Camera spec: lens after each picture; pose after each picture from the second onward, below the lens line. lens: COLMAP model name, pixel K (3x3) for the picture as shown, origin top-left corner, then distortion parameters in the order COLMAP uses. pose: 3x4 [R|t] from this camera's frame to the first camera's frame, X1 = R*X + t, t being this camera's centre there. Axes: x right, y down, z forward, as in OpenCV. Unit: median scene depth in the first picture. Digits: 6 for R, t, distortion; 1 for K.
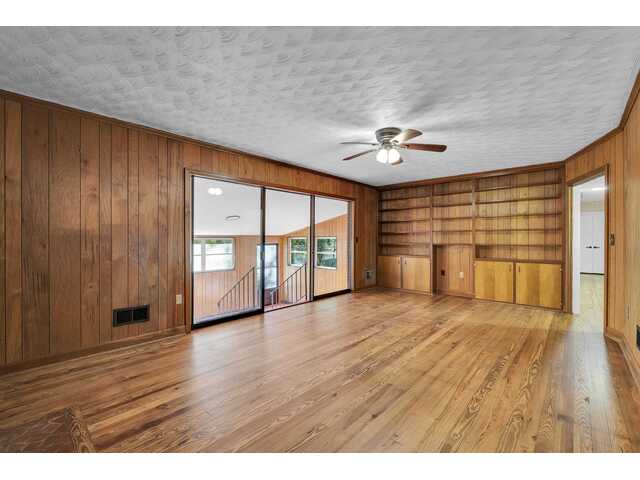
lens RADIAL K [[277.3, 0, 320.0], [0, 277.3, 240.0], [0, 0, 1]] dist [-0.008918, 0.000245]
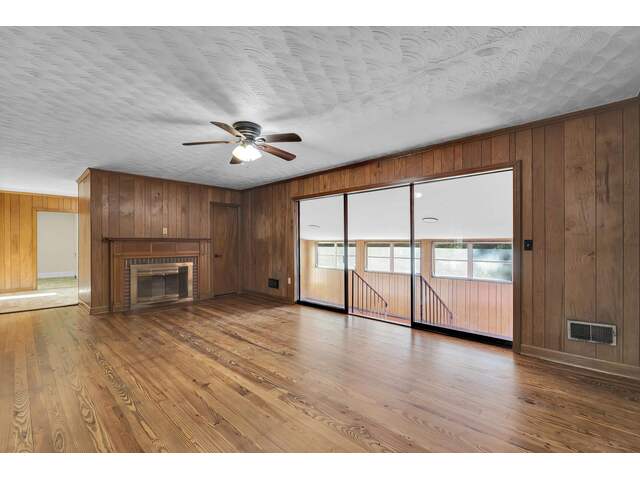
lens RADIAL K [[277.3, 0, 320.0], [0, 277.3, 240.0], [0, 0, 1]] dist [-0.008918, 0.000245]
pose [[0.011084, -0.011491, -0.999873, 1.129647], [-0.001592, 0.999932, -0.011510, -0.003958], [0.999937, 0.001719, 0.011065, 1.190855]]
